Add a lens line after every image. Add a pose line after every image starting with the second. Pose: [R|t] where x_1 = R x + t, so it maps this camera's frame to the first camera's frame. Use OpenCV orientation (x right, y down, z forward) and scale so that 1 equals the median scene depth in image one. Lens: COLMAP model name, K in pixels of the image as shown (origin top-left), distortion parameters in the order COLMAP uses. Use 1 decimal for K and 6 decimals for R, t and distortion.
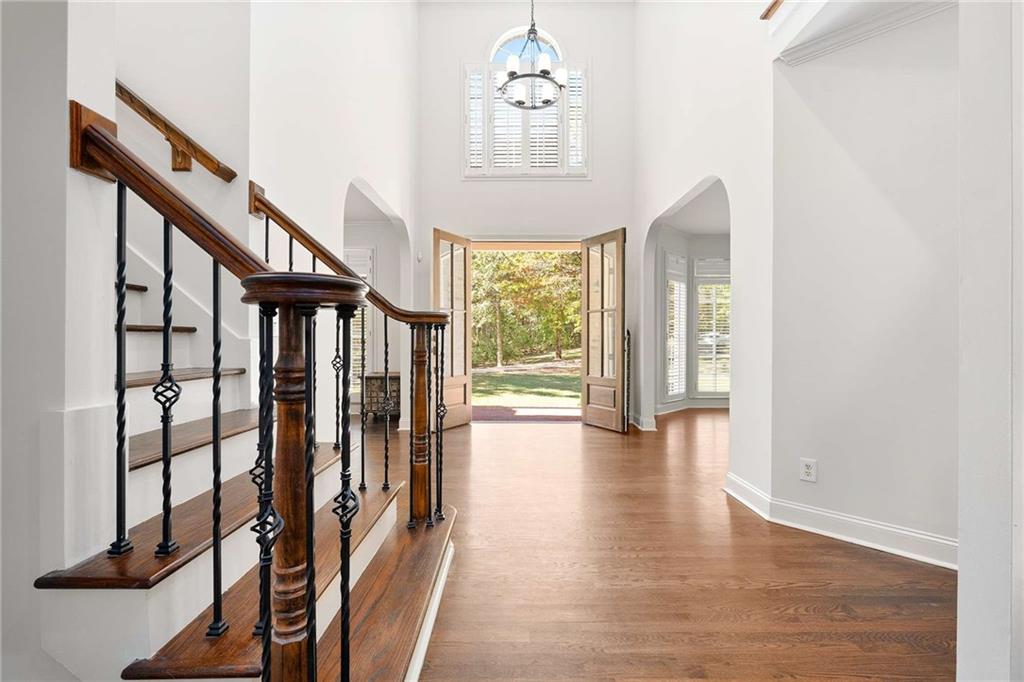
lens RADIAL K [[452.3, 0, 512.2], [0, 452.3, 344.2], [0, 0, 1]] dist [-0.002413, -0.000822]
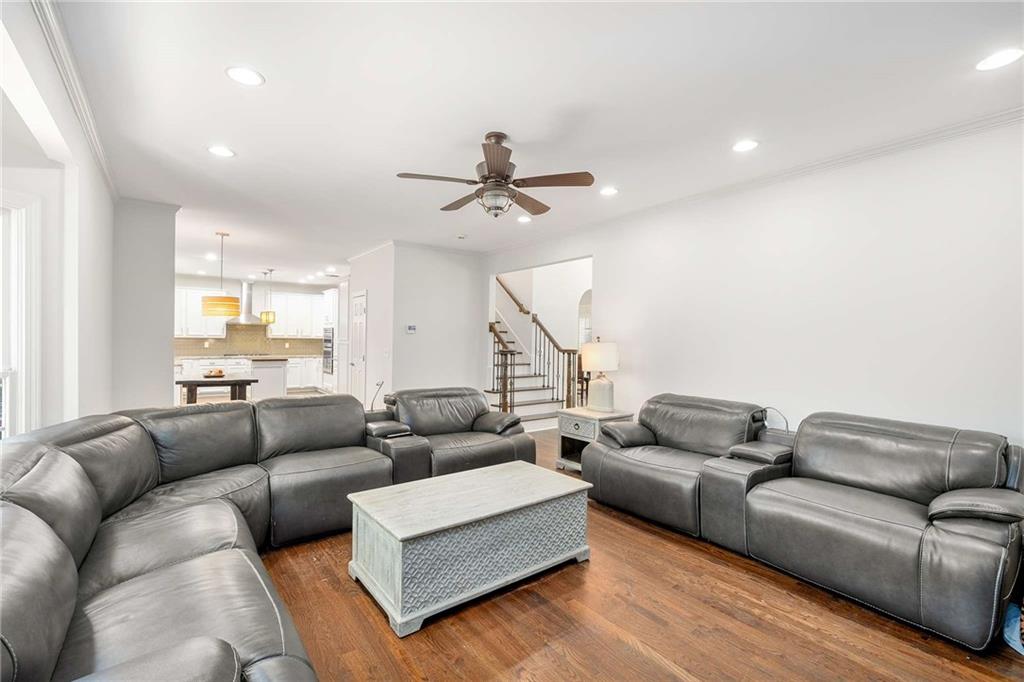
lens RADIAL K [[452.3, 0, 512.2], [0, 452.3, 344.2], [0, 0, 1]] dist [-0.002413, -0.000822]
pose [[0.601408, 0.010770, -0.798869, 4.436304], [-0.012923, 0.999909, 0.003752, -0.232292], [0.798837, 0.008068, 0.601493, -2.671505]]
